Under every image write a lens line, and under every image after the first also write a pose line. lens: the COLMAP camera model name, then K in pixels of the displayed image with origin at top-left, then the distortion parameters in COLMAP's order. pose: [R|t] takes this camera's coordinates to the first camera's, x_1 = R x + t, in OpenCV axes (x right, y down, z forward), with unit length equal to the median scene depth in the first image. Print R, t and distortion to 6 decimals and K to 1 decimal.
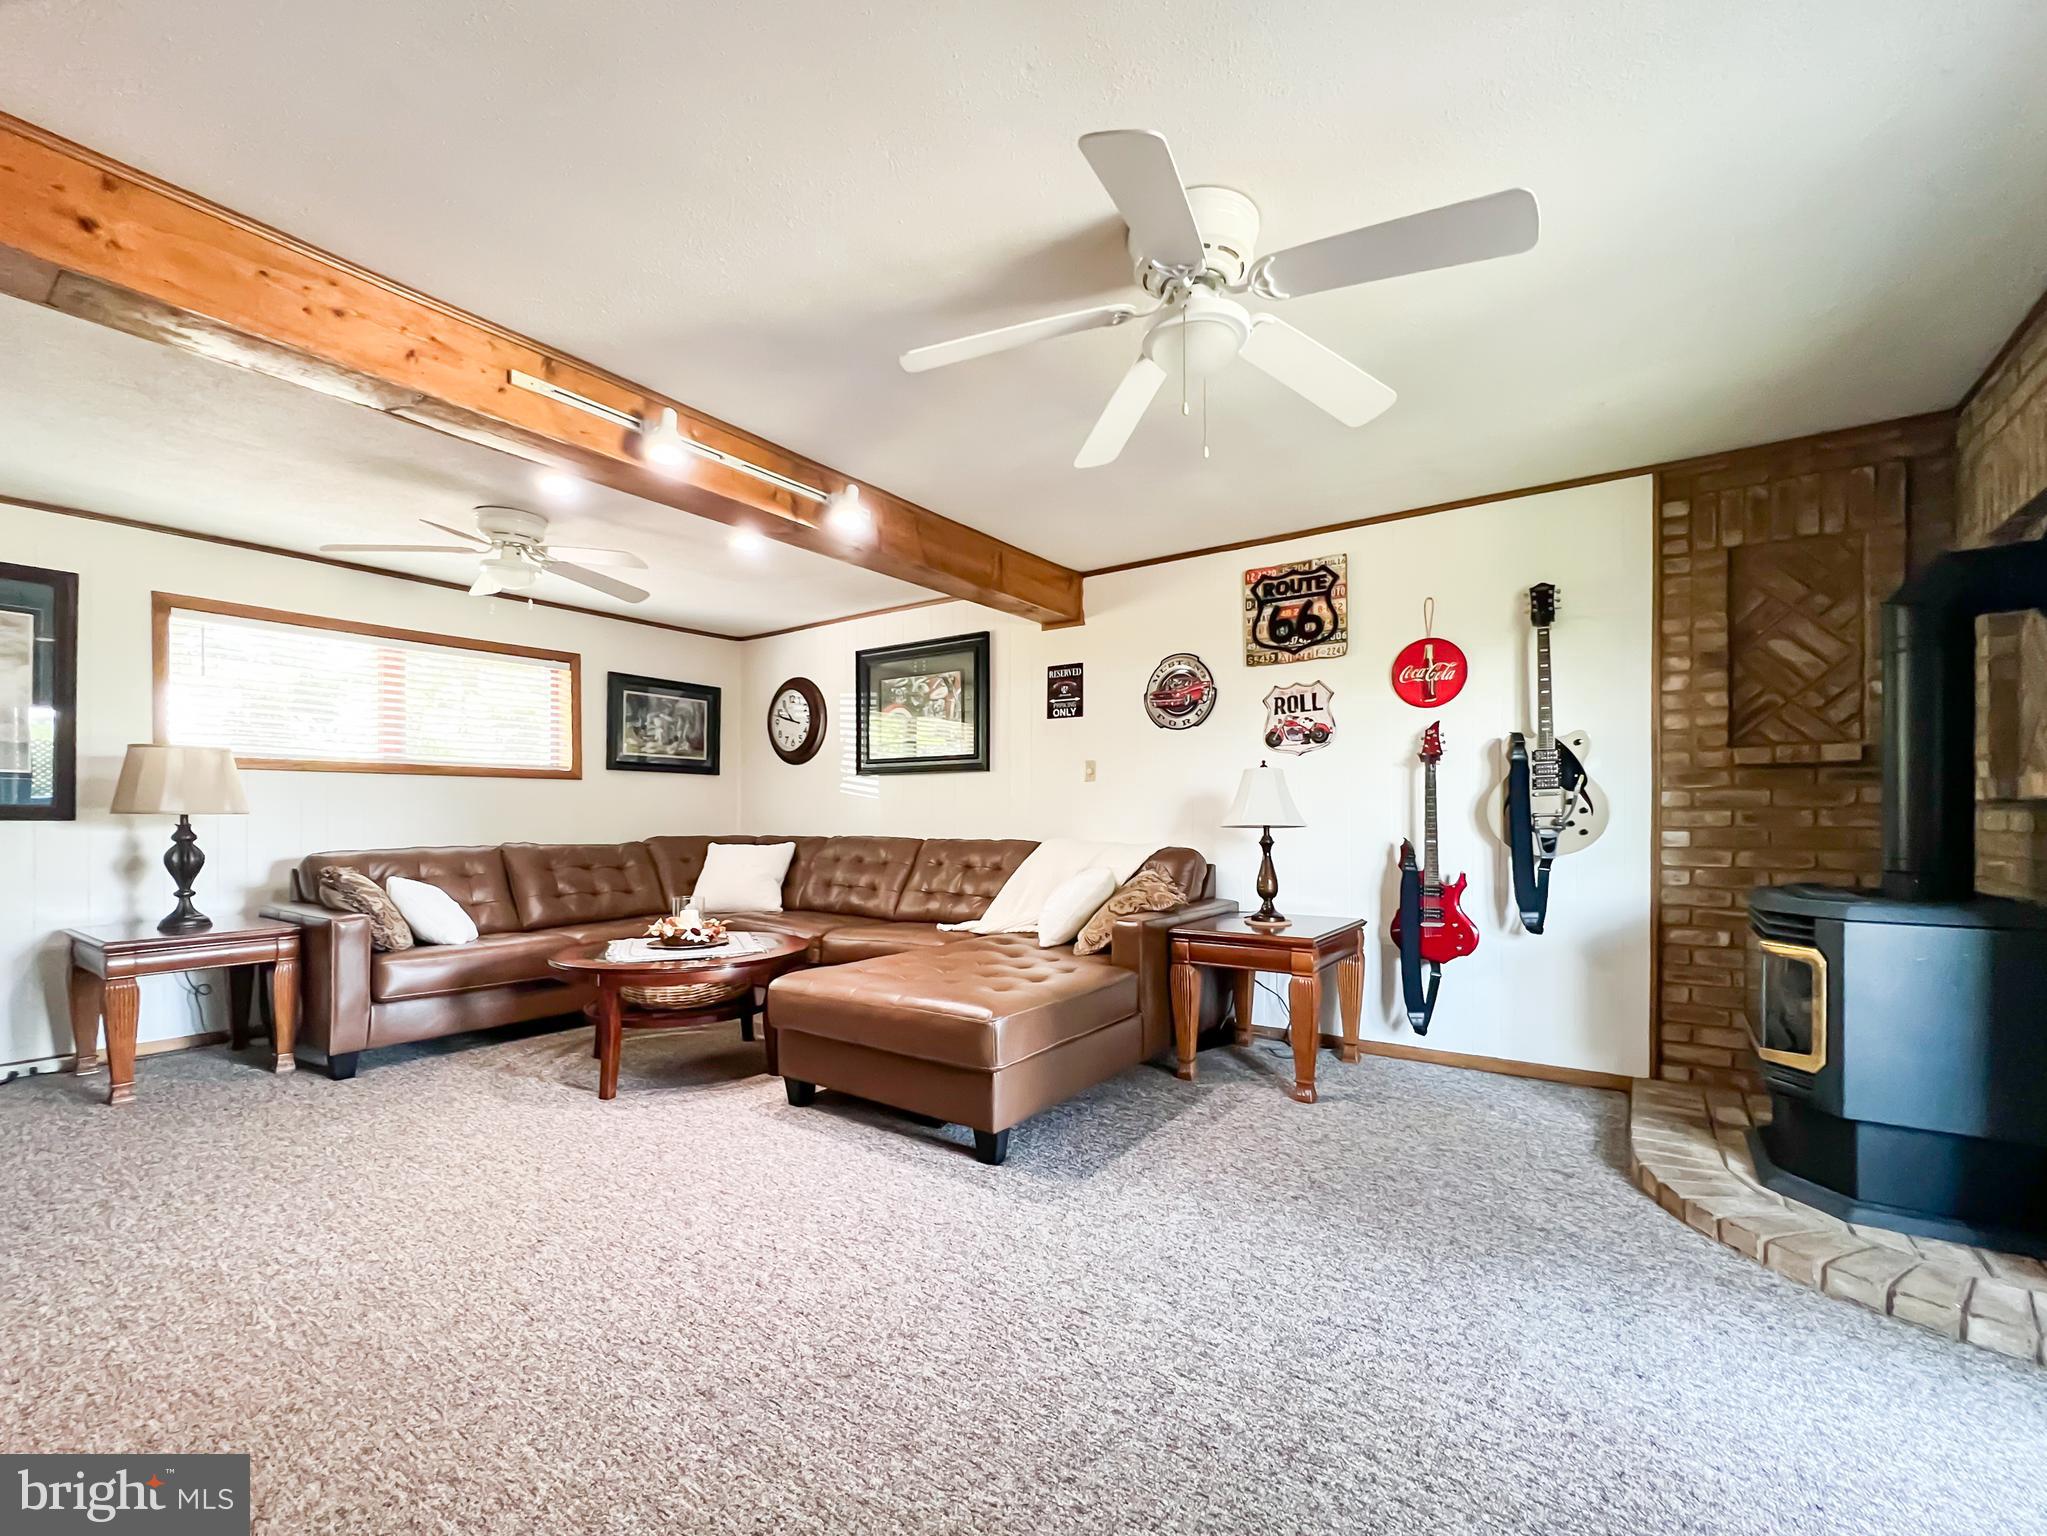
lens RADIAL K [[849.2, 0, 1065.1], [0, 849.2, 815.4], [0, 0, 1]] dist [-0.000022, -0.000104]
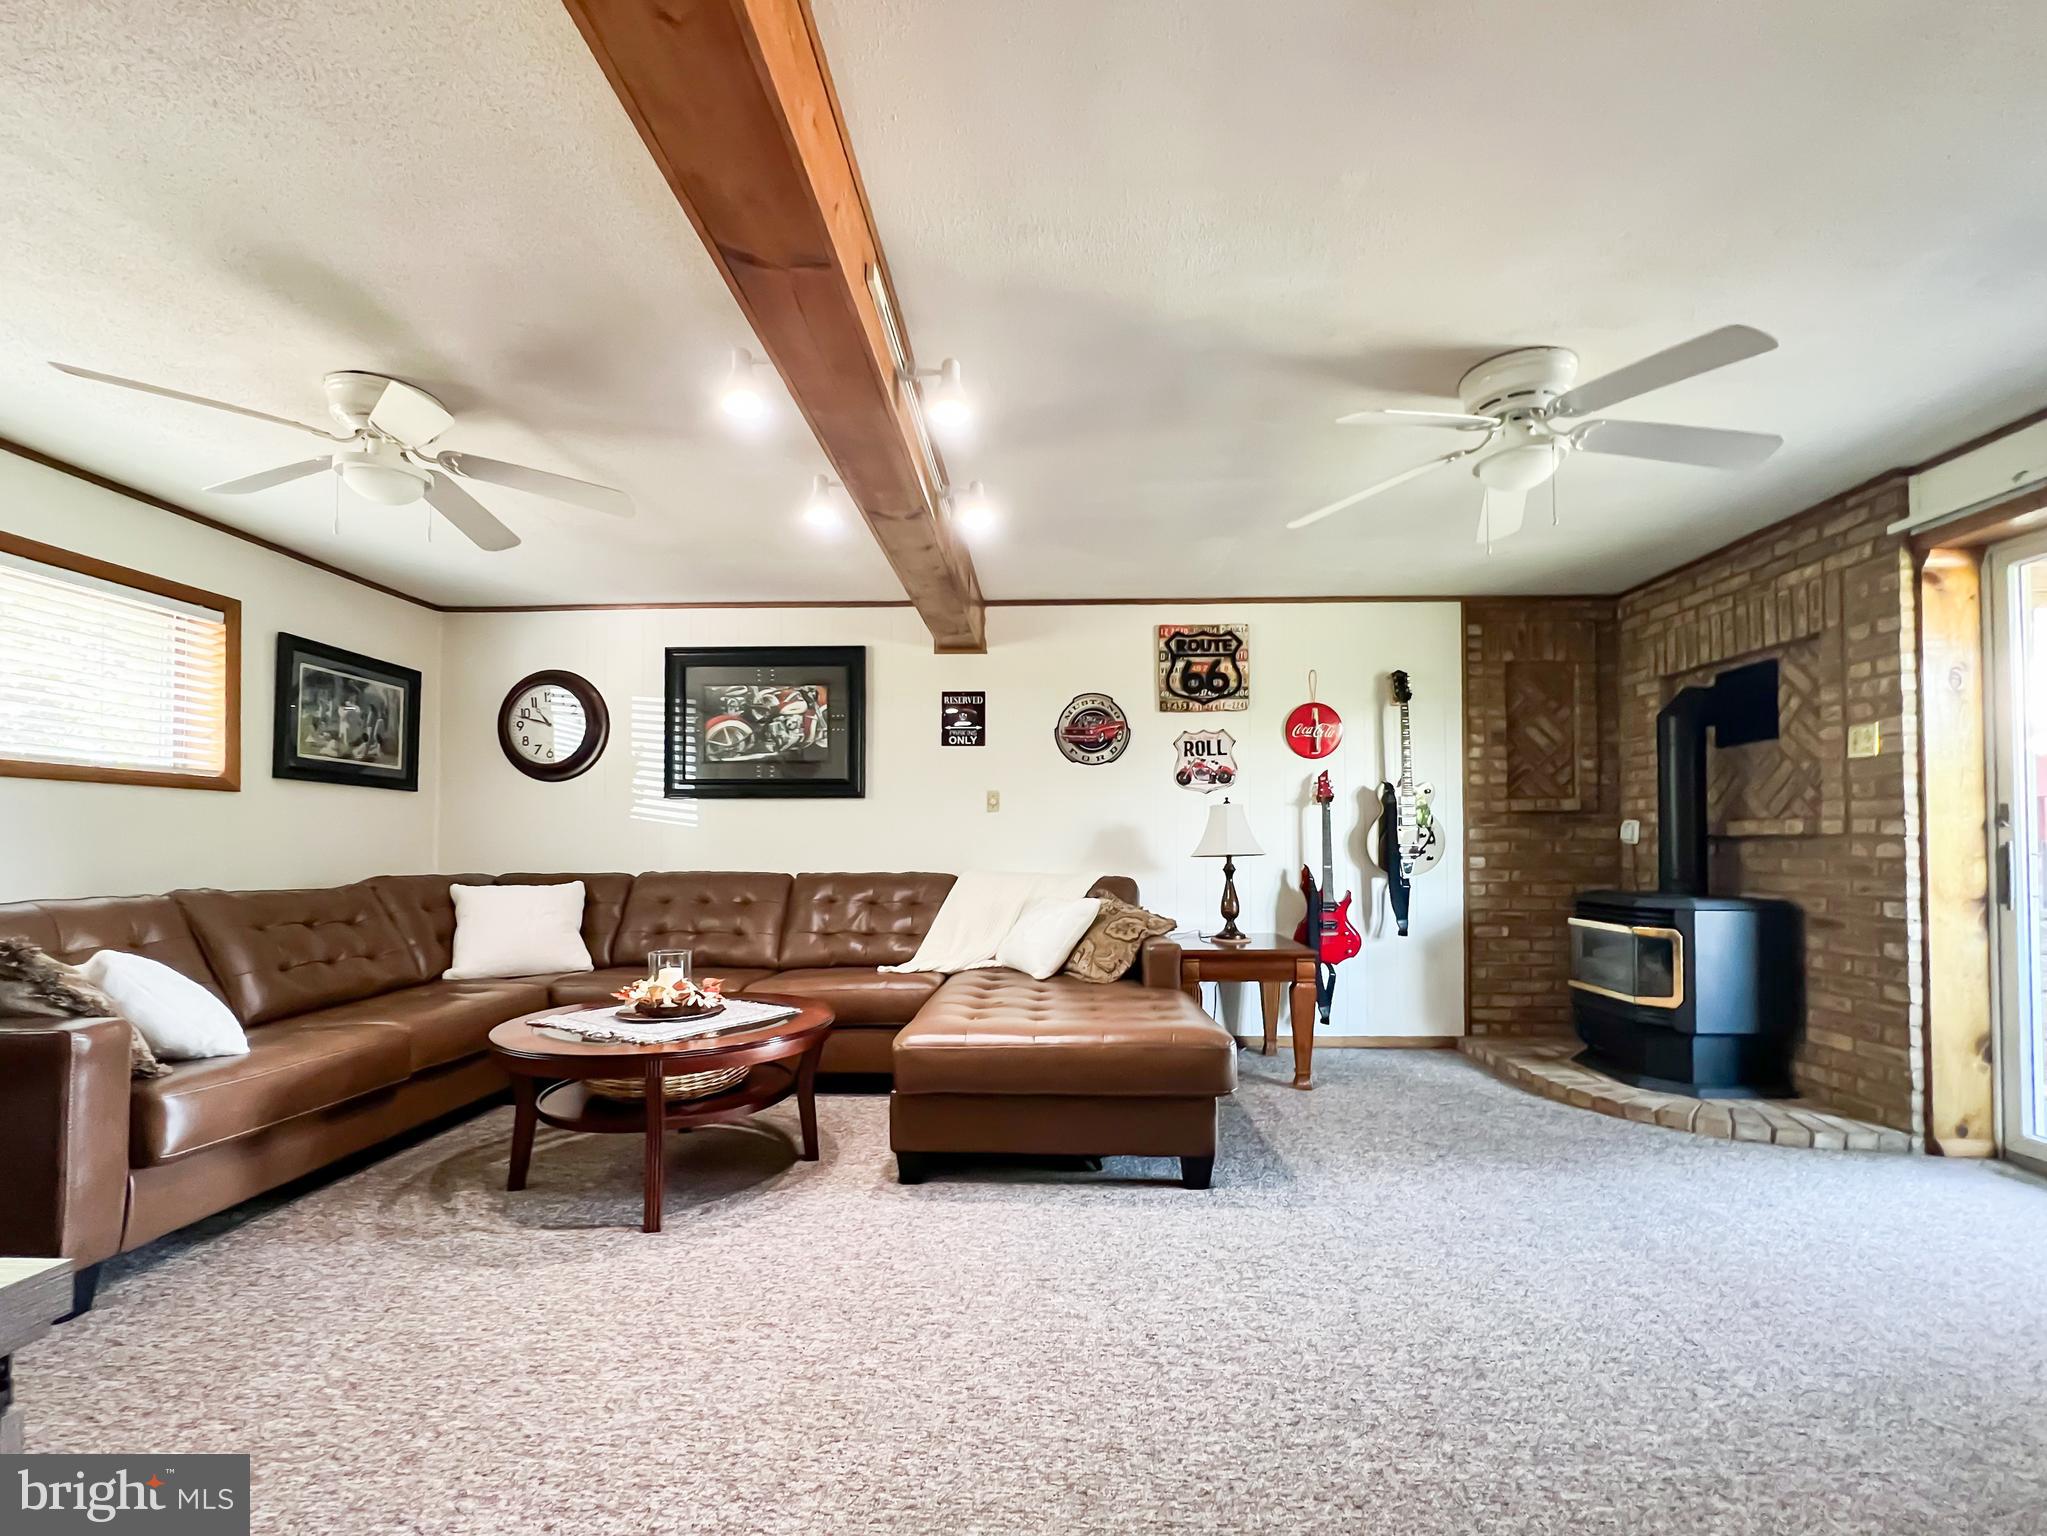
lens RADIAL K [[849.2, 0, 1034.7], [0, 849.2, 830.3], [0, 0, 1]] dist [-0.000022, -0.000104]
pose [[0.846381, 0.010731, 0.532470, -0.577360], [0.000869, 0.999768, -0.021529, 0.003445], [-0.532577, 0.018684, 0.846175, 0.174349]]
